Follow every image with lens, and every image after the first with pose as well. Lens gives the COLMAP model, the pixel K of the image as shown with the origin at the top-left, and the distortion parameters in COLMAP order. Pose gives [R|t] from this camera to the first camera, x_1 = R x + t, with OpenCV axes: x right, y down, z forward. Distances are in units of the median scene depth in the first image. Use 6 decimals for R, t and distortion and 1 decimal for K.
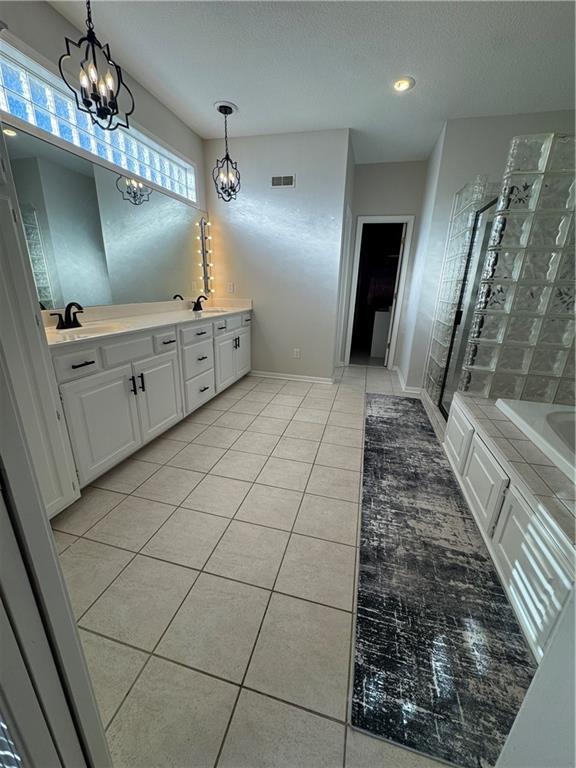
lens RADIAL K [[309.4, 0, 286.0], [0, 309.4, 386.9], [0, 0, 1]] dist [0.019848, 0.000259]
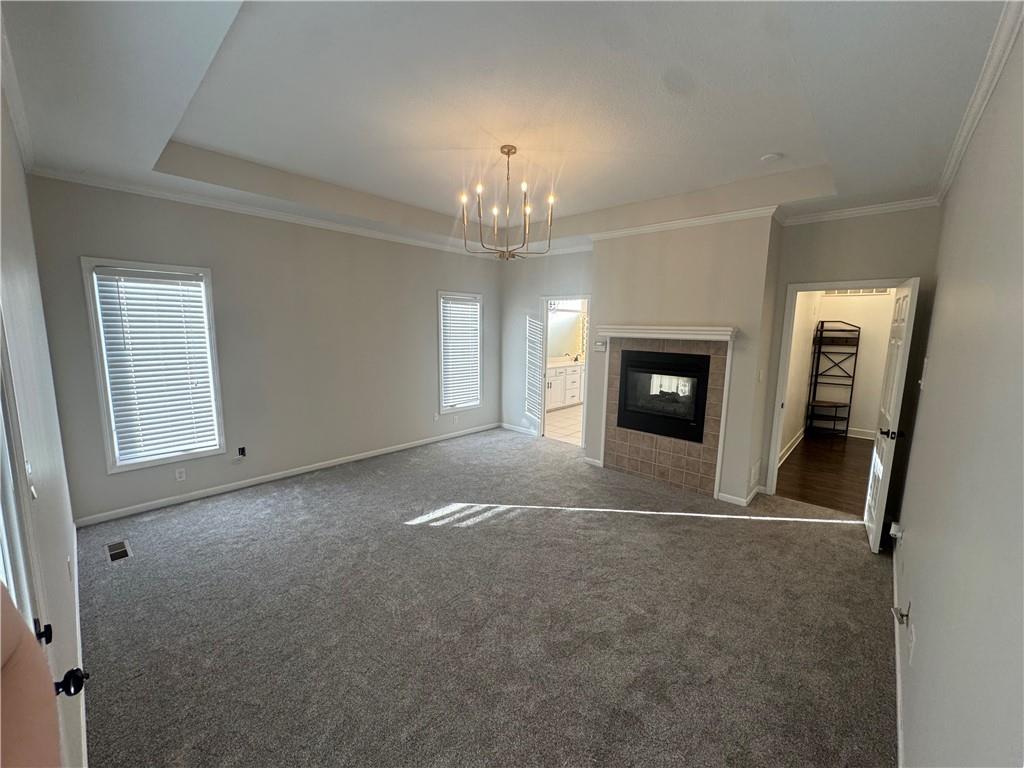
lens RADIAL K [[412.5, 0, 510.5], [0, 412.5, 382.1], [0, 0, 1]] dist [0.019848, 0.000259]
pose [[0.887307, 0.055999, -0.457766, 0.679925], [-0.141280, 0.977883, -0.154225, 0.427715], [0.439005, 0.201519, 0.875594, -1.792342]]
